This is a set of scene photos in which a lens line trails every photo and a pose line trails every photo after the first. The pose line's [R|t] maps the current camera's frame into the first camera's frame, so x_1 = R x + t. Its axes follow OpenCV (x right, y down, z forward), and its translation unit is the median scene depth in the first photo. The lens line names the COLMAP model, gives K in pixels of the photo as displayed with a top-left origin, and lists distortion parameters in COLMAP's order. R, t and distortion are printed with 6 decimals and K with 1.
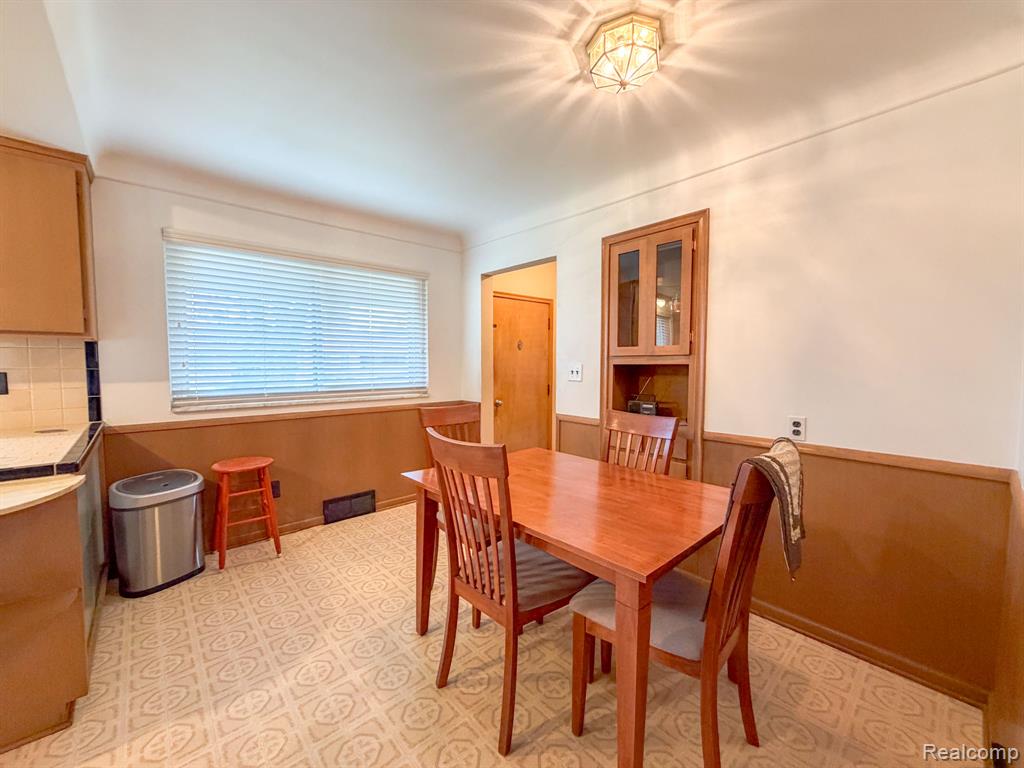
lens RADIAL K [[411.7, 0, 514.7], [0, 411.7, 385.2], [0, 0, 1]] dist [-0.001939, -0.000140]
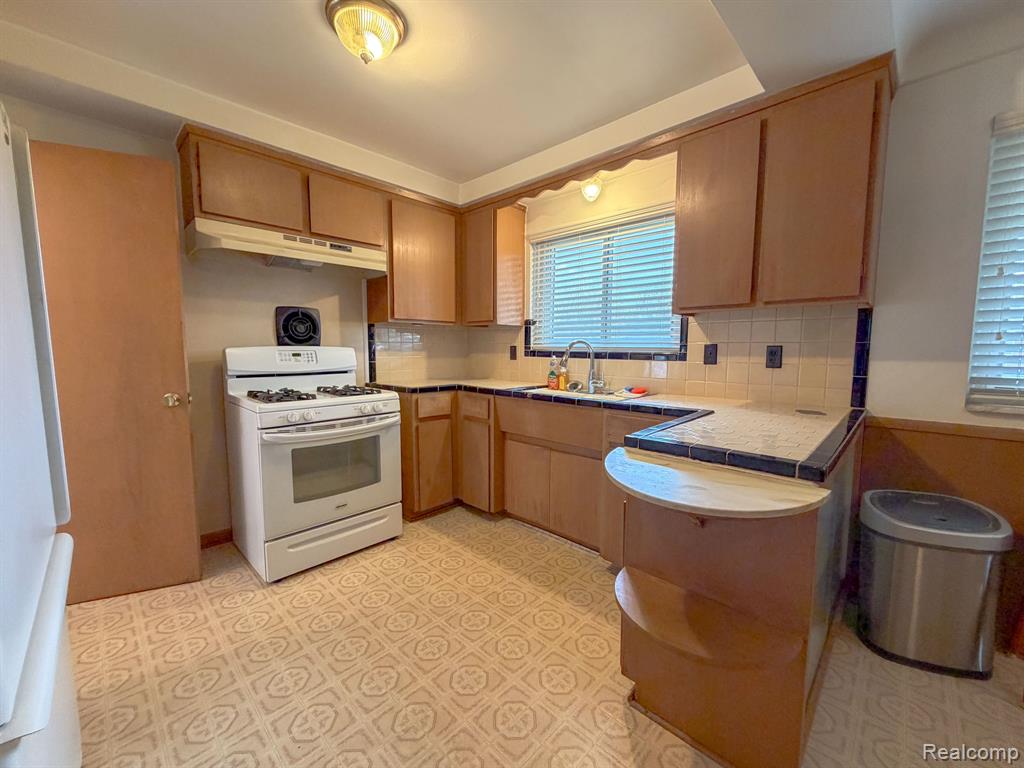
lens RADIAL K [[411.7, 0, 514.3], [0, 411.7, 384.6], [0, 0, 1]] dist [-0.001939, -0.000140]
pose [[0.069832, 0.088989, -0.993582, -0.286497], [-0.058866, 0.994645, 0.084947, 0.015283], [0.995820, 0.052556, 0.074696, 0.282205]]
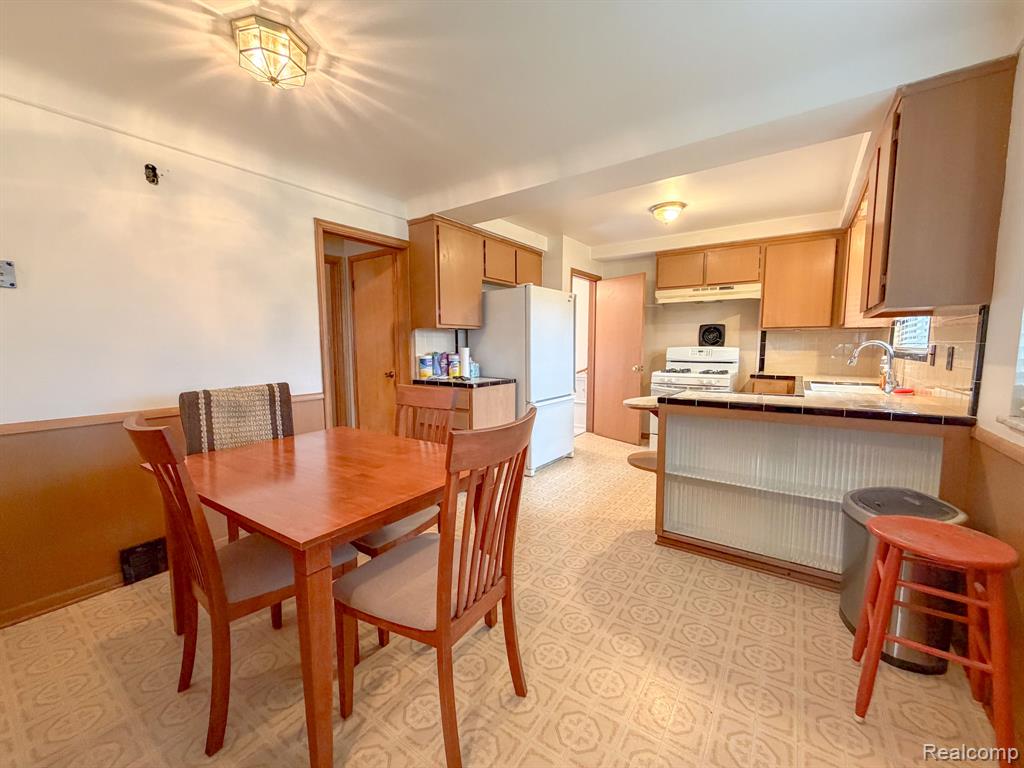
lens RADIAL K [[411.7, 0, 514.4], [0, 411.7, 383.3], [0, 0, 1]] dist [-0.001939, -0.000140]
pose [[-0.974663, 0.018577, -0.222905, -0.070700], [-0.015013, 0.988865, 0.148054, -0.072728], [0.223174, 0.147649, -0.963532, 1.653318]]
